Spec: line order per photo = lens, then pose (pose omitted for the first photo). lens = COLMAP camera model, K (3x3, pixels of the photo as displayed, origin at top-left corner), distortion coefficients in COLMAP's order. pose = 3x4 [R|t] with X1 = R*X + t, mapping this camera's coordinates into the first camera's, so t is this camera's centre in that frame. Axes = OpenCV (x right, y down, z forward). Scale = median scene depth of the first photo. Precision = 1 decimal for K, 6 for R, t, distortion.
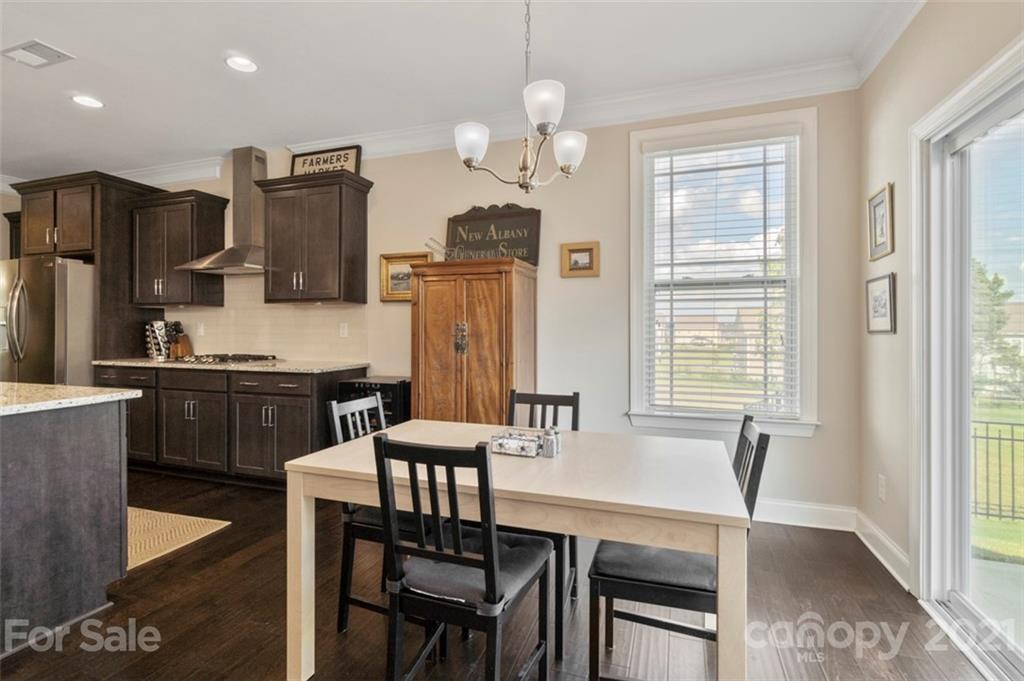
lens RADIAL K [[496.2, 0, 499.7], [0, 496.2, 326.0], [0, 0, 1]] dist [0.001364, 0.000452]
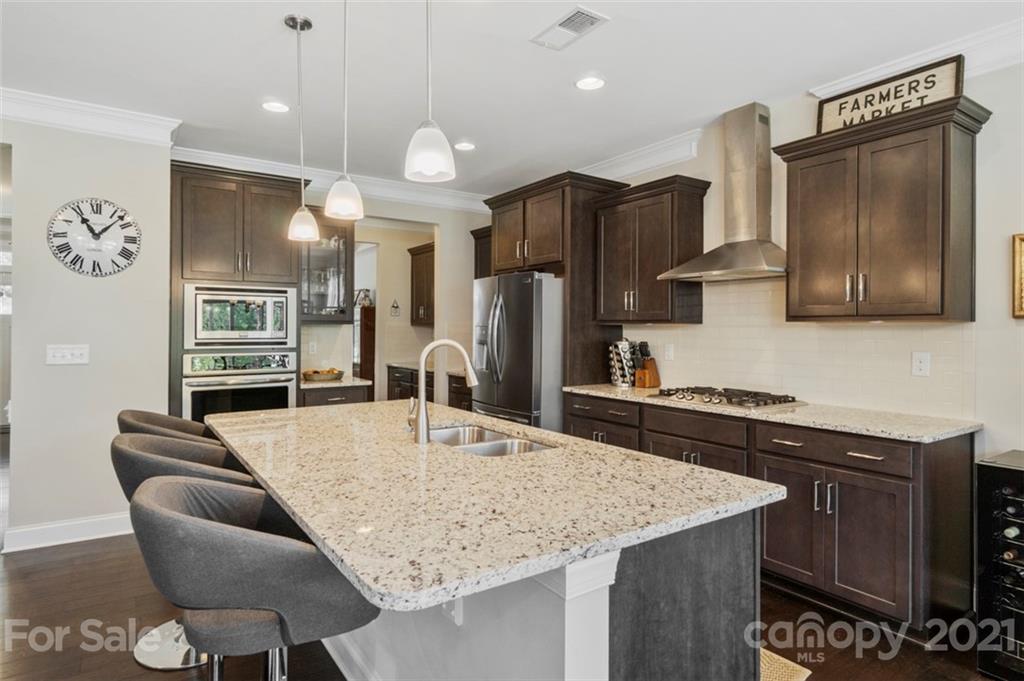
lens RADIAL K [[568.8, 0, 494.6], [0, 568.8, 323.4], [0, 0, 1]] dist [-0.007118, 0.003666]
pose [[0.799731, -0.001612, -0.600356, -0.322907], [-0.003150, 0.999971, -0.006881, -0.036329], [0.600350, 0.007394, 0.799703, 0.123531]]
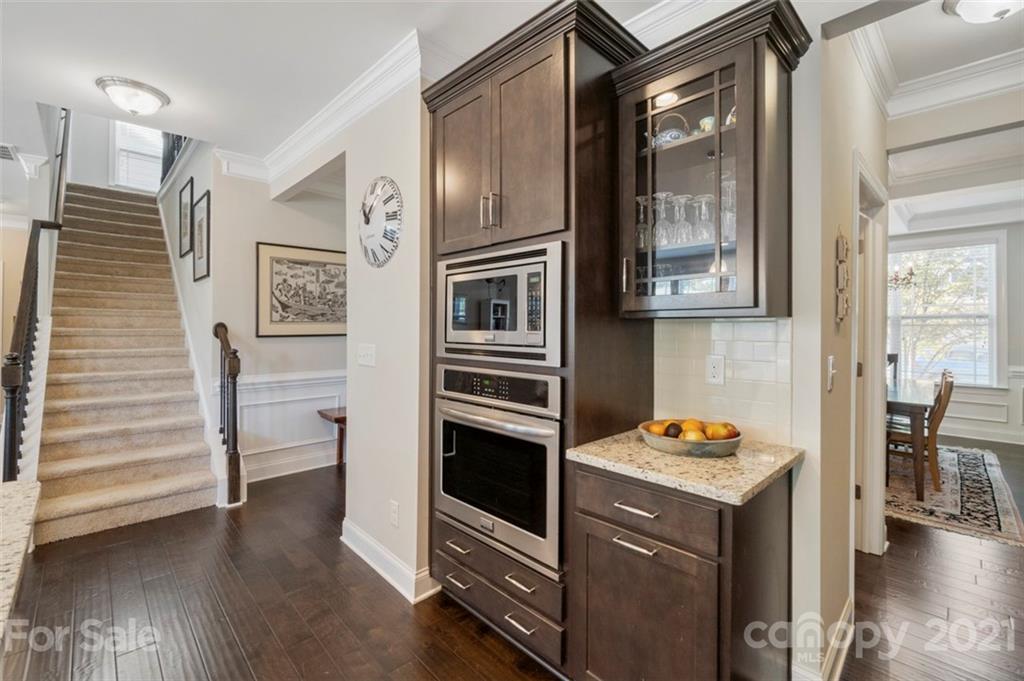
lens RADIAL K [[447.5, 0, 503.1], [0, 447.5, 326.0], [0, 0, 1]] dist [-0.009040, 0.003575]
pose [[-0.447229, -0.003163, -0.894414, -0.889251], [-0.002284, 0.999995, -0.002394, -0.032604], [0.894417, 0.000972, -0.447234, 0.887369]]
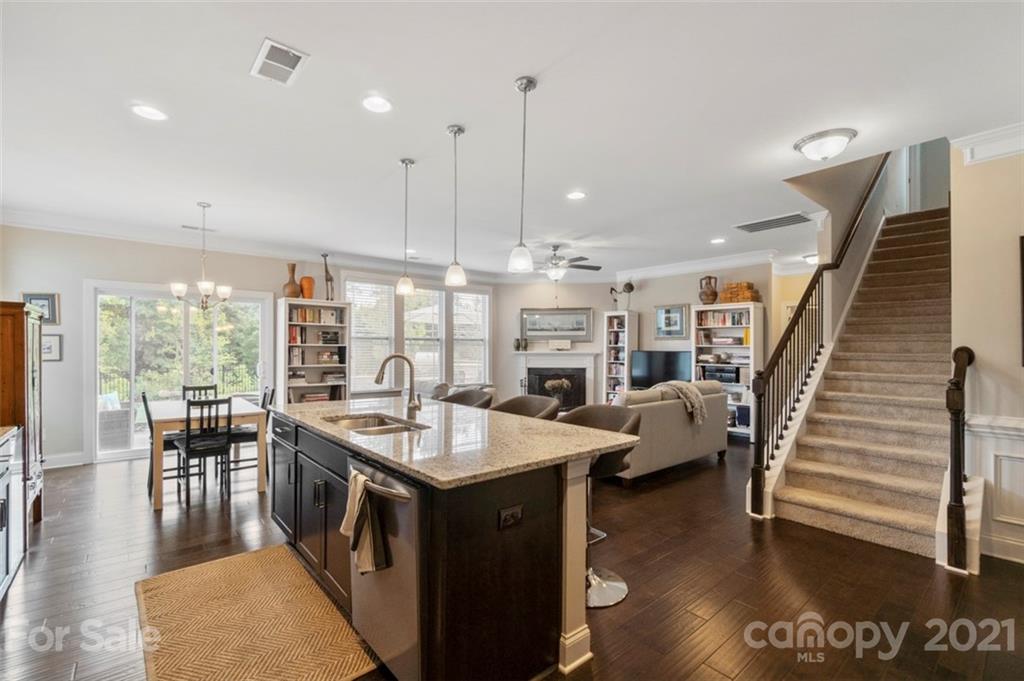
lens RADIAL K [[447.5, 0, 493.3], [0, 447.5, 348.3], [0, 0, 1]] dist [-0.009040, 0.003575]
pose [[-0.857226, -0.003759, 0.514927, -1.156237], [-0.005902, 0.999979, -0.002525, -0.031236], [-0.514907, -0.005203, -0.857230, 1.014784]]
